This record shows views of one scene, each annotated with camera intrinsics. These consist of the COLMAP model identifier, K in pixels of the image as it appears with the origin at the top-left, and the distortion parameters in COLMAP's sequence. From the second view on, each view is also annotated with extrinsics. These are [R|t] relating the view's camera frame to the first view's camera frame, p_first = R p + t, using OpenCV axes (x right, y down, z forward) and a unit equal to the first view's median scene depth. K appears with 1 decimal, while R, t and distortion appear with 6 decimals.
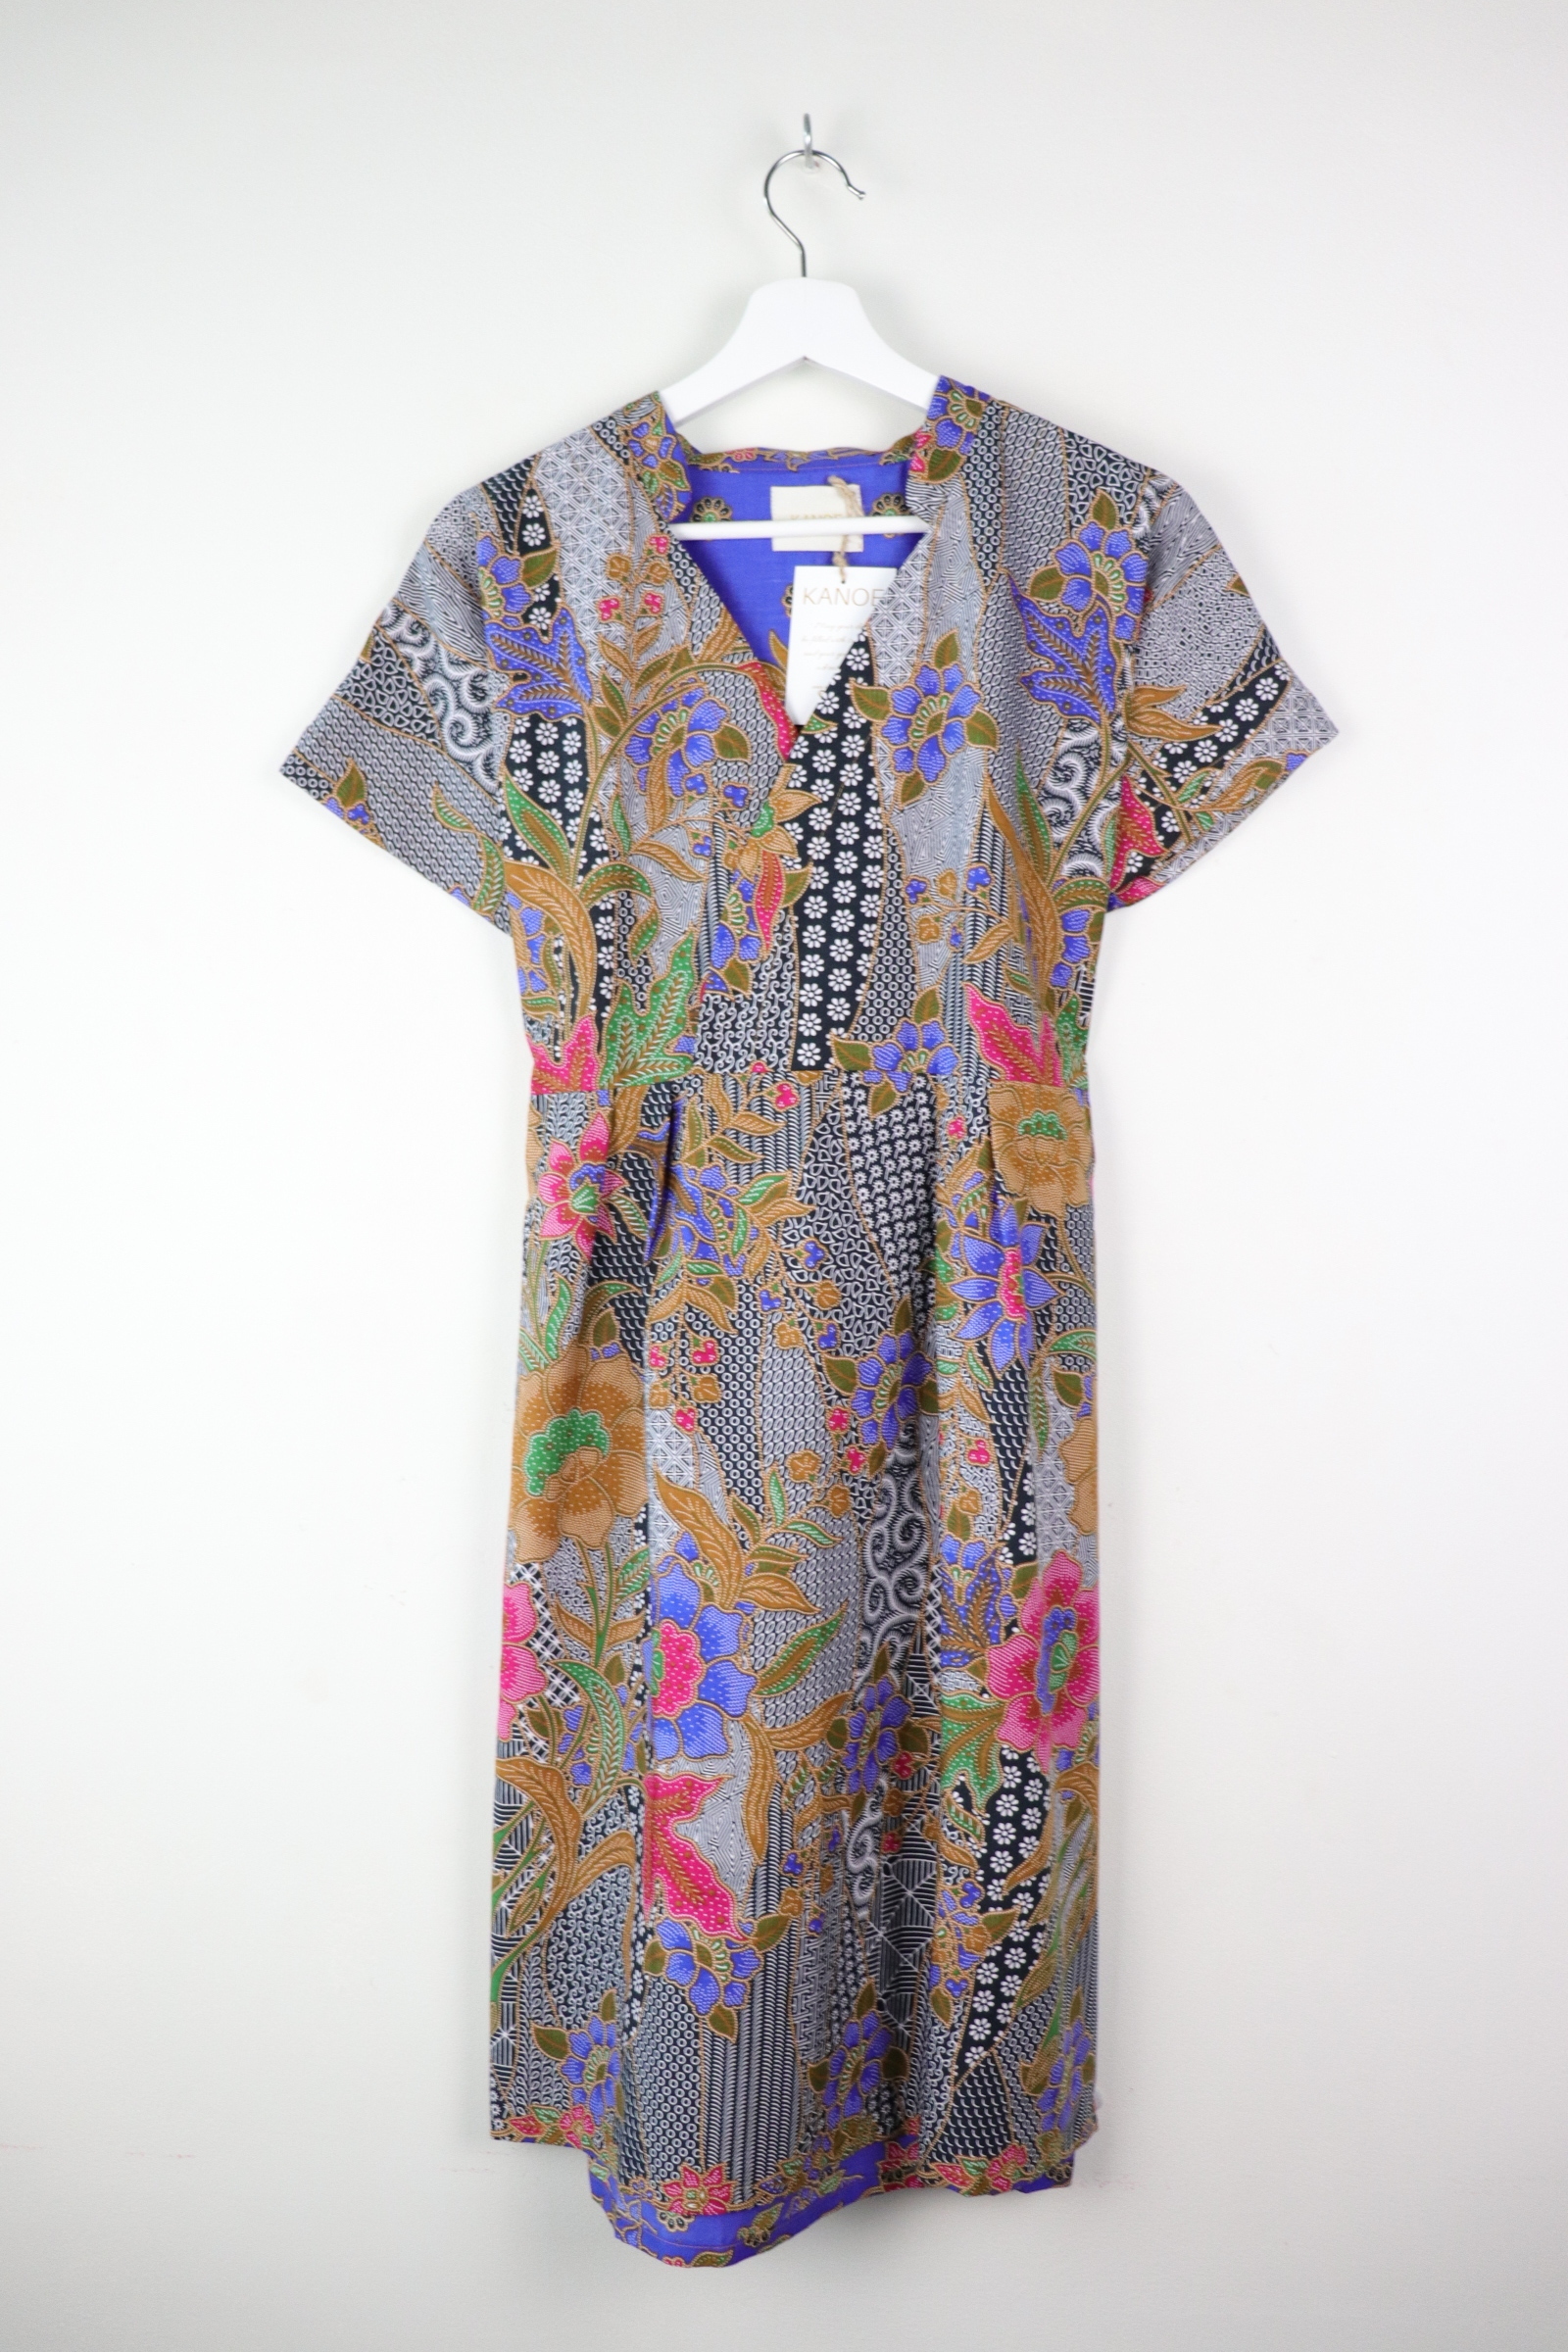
lens RADIAL K [[1927.8, 0, 784.0], [0, 1927.8, 1176.0], [0, 0, 1]] dist [-0.195166, 0.163749]
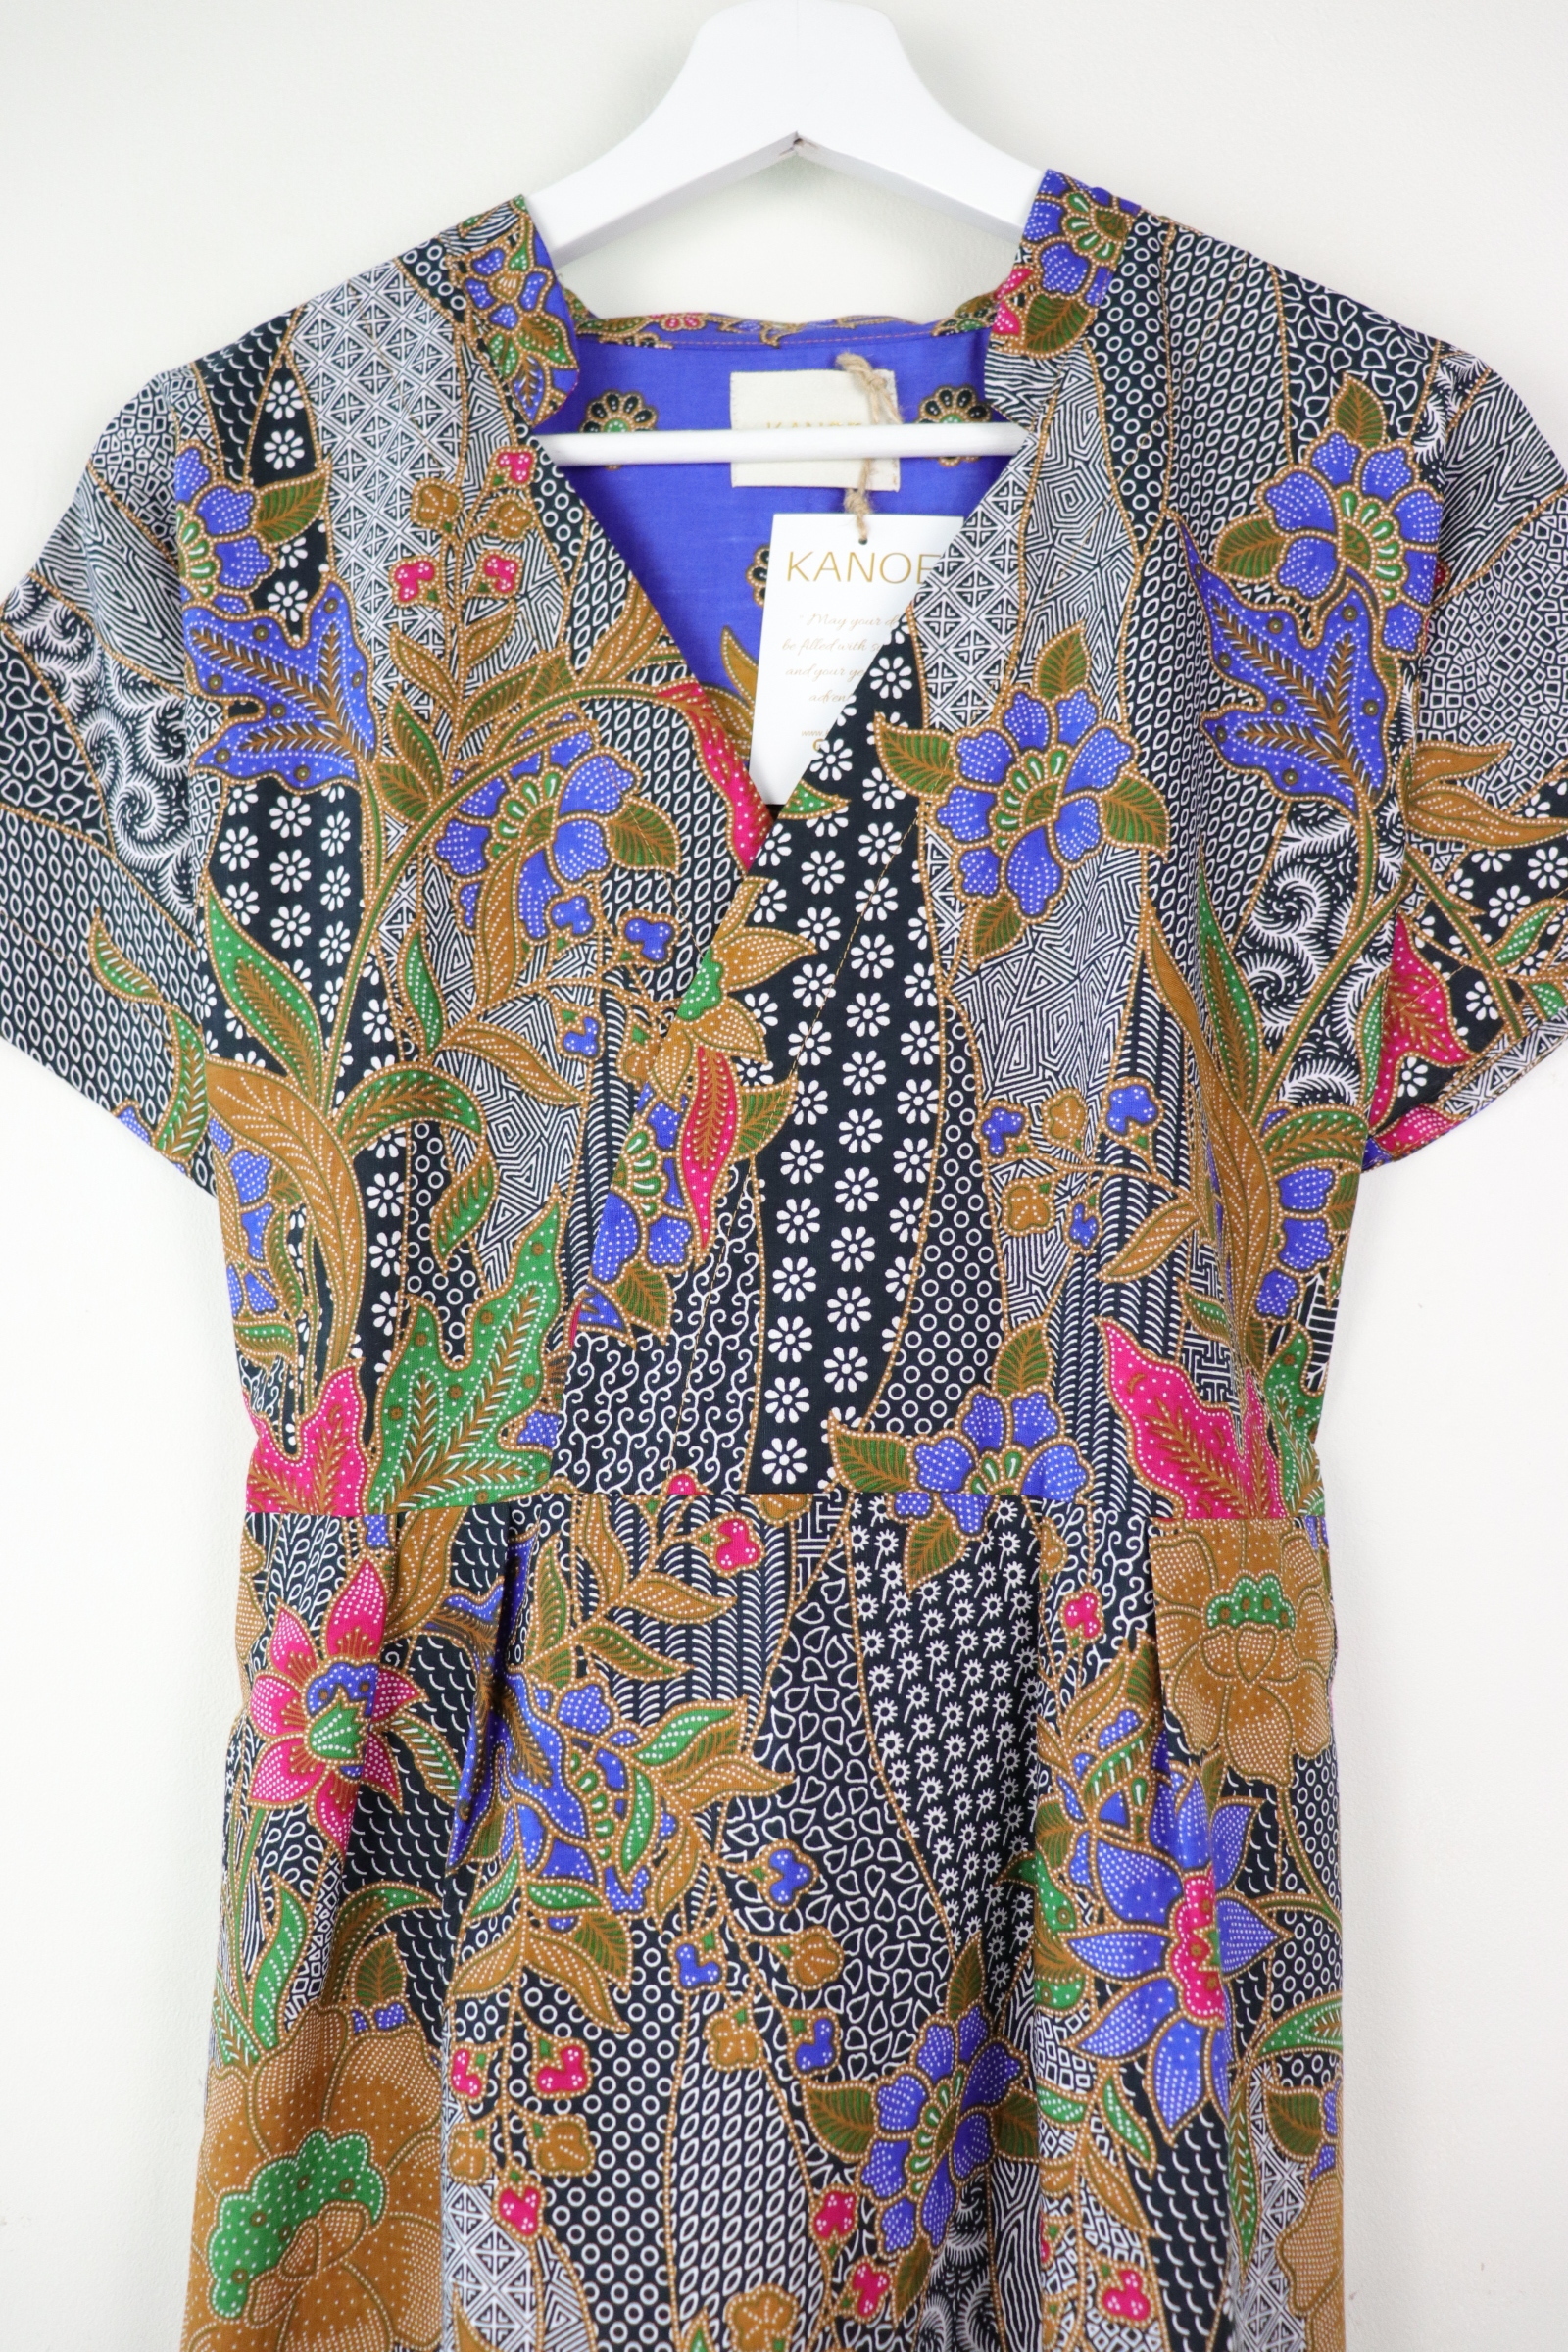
lens RADIAL K [[1927.8, 0, 784.0], [0, 1927.8, 1176.0], [0, 0, 1]] dist [-0.195166, 0.163749]
pose [[0.999901, 0.013729, 0.003146, 0.010137], [-0.013348, 0.994937, -0.099608, -0.085743], [-0.004498, 0.099557, 0.995022, 0.499500]]
